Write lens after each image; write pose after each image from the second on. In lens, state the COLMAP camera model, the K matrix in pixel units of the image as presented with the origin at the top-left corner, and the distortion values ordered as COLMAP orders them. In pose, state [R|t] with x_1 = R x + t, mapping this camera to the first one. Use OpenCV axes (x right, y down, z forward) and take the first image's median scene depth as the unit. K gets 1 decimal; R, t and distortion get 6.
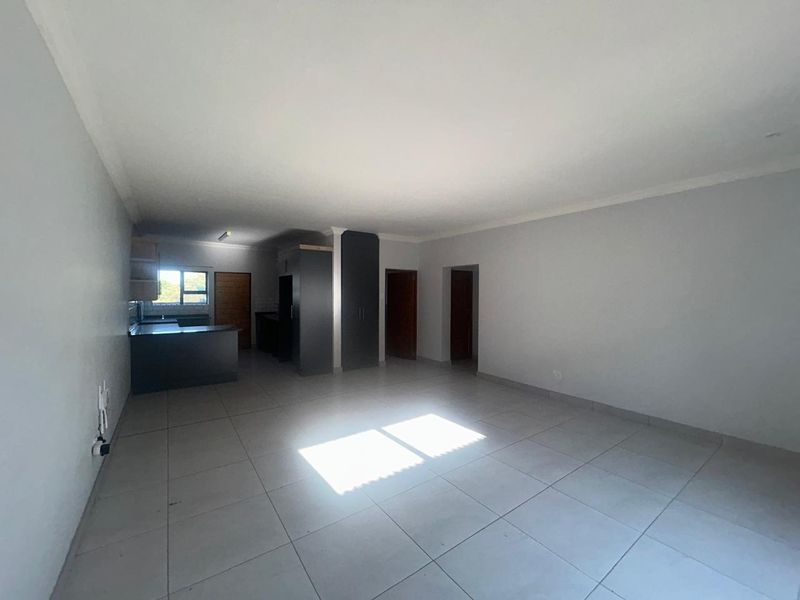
lens RADIAL K [[323.0, 0, 401.0], [0, 323.0, 299.1], [0, 0, 1]] dist [-0.000259, -0.000102]
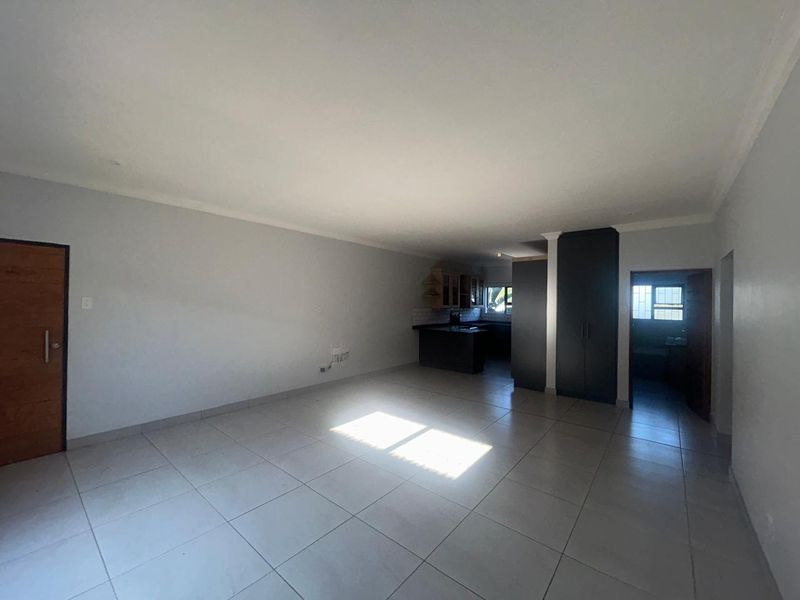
lens RADIAL K [[324.3, 0, 402.1], [0, 324.3, 299.5], [0, 0, 1]] dist [0.001986, -0.000235]
pose [[0.262661, -0.011203, -0.964823, 0.051567], [-0.035231, 0.999154, -0.021193, 0.000201], [0.964245, 0.039559, 0.262044, 0.032791]]
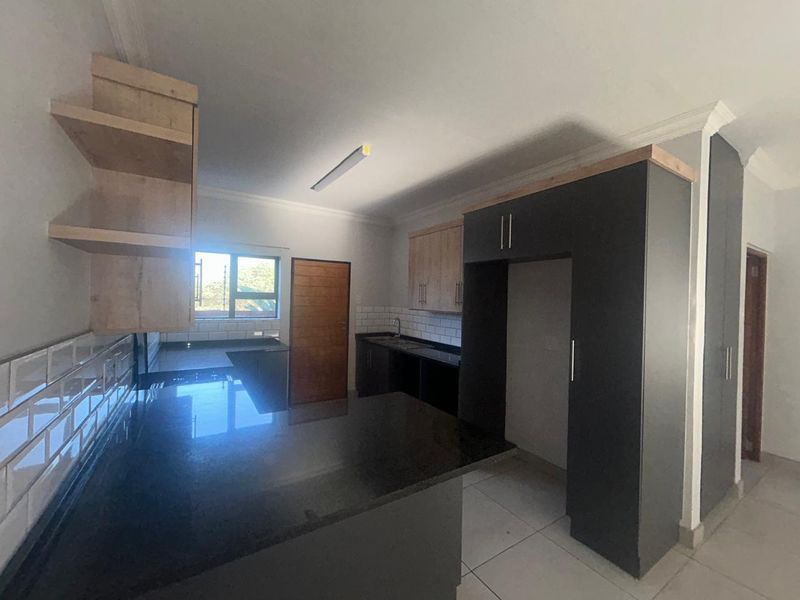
lens RADIAL K [[323.0, 0, 400.3], [0, 323.0, 300.0], [0, 0, 1]] dist [-0.000259, -0.000102]
pose [[0.998034, 0.021580, -0.058844, -0.374014], [-0.022060, 0.999728, -0.007526, -0.014929], [0.058665, 0.008809, 0.998239, 0.490172]]
